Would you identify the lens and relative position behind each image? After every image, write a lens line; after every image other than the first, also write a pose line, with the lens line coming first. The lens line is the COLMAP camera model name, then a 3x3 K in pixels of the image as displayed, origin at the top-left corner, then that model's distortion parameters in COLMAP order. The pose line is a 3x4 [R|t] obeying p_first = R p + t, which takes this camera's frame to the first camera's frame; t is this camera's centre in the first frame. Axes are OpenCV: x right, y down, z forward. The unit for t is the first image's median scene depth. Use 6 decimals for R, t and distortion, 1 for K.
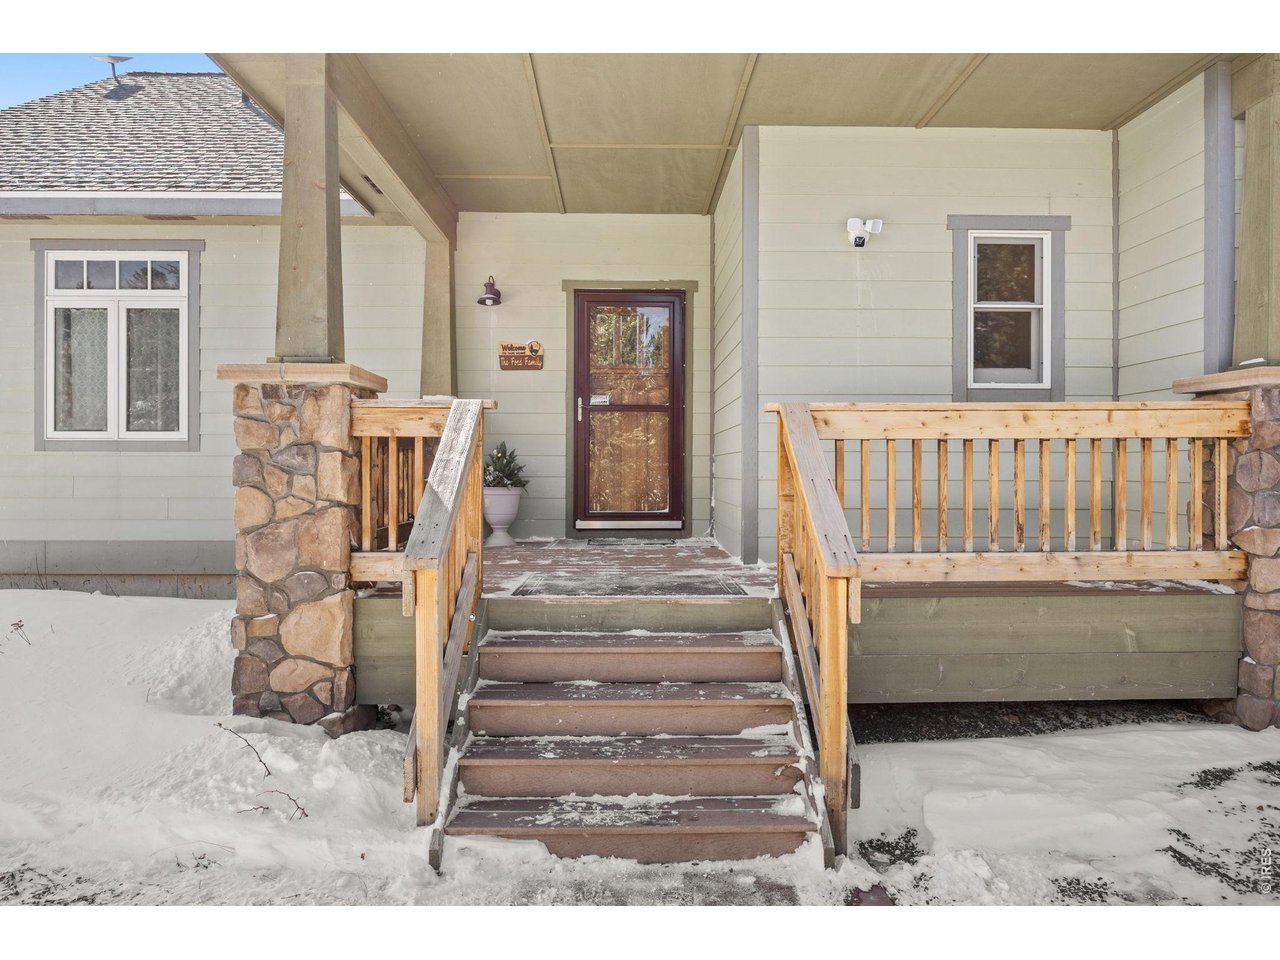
lens RADIAL K [[813.4, 0, 640.0], [0, 813.4, 480.0], [0, 0, 1]] dist [-0.006828, -0.001416]
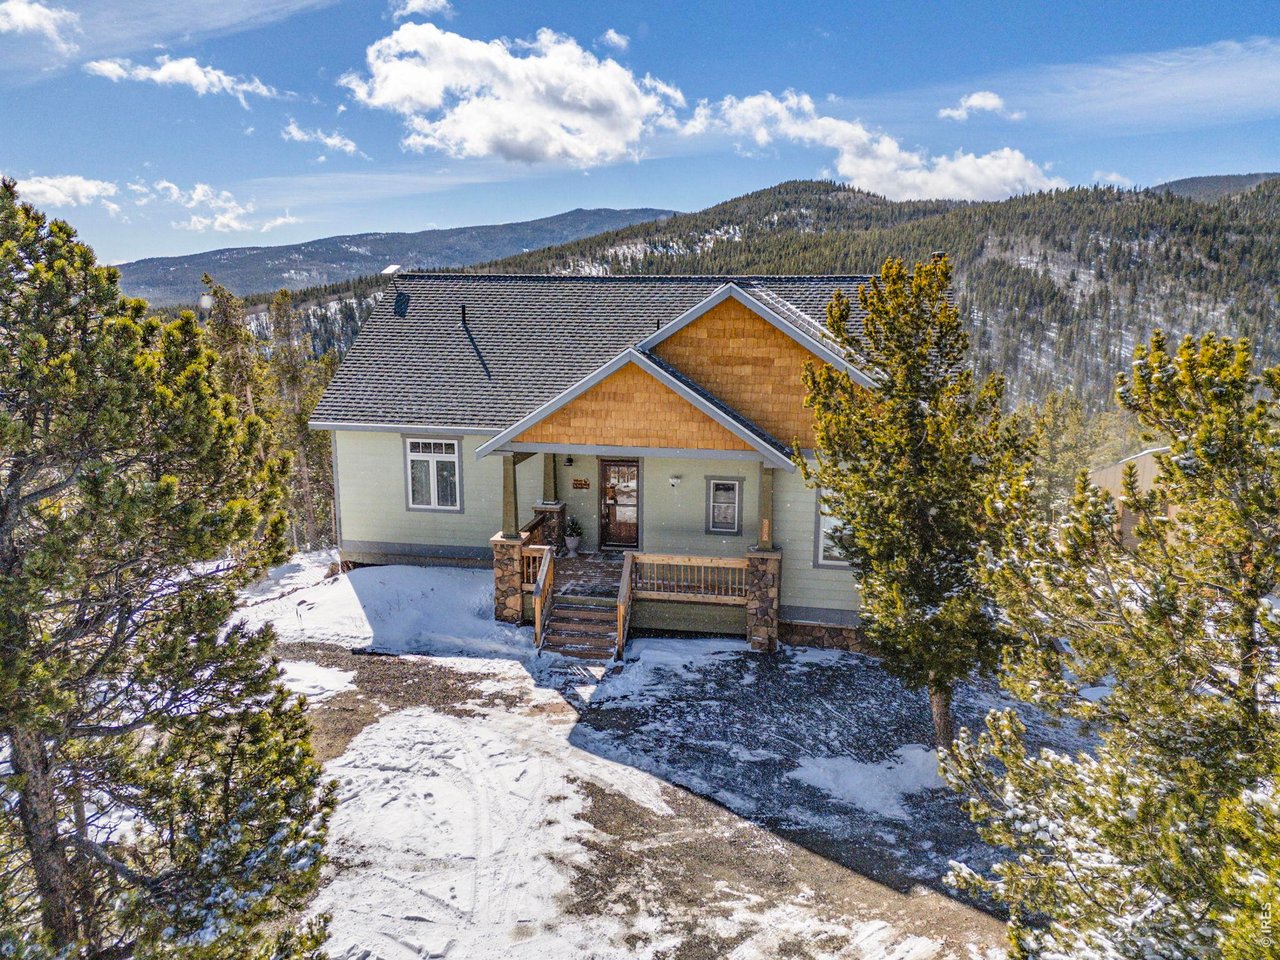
lens RADIAL K [[922.9, 0, 640.0], [0, 922.9, 480.0], [0, 0, 1]] dist [0.097200, -0.110213]
pose [[0.980754, 0.042308, -0.190607, 1.058411], [-0.007120, 0.983341, 0.181632, -1.235290], [0.195116, -0.176780, 0.964717, -3.177023]]
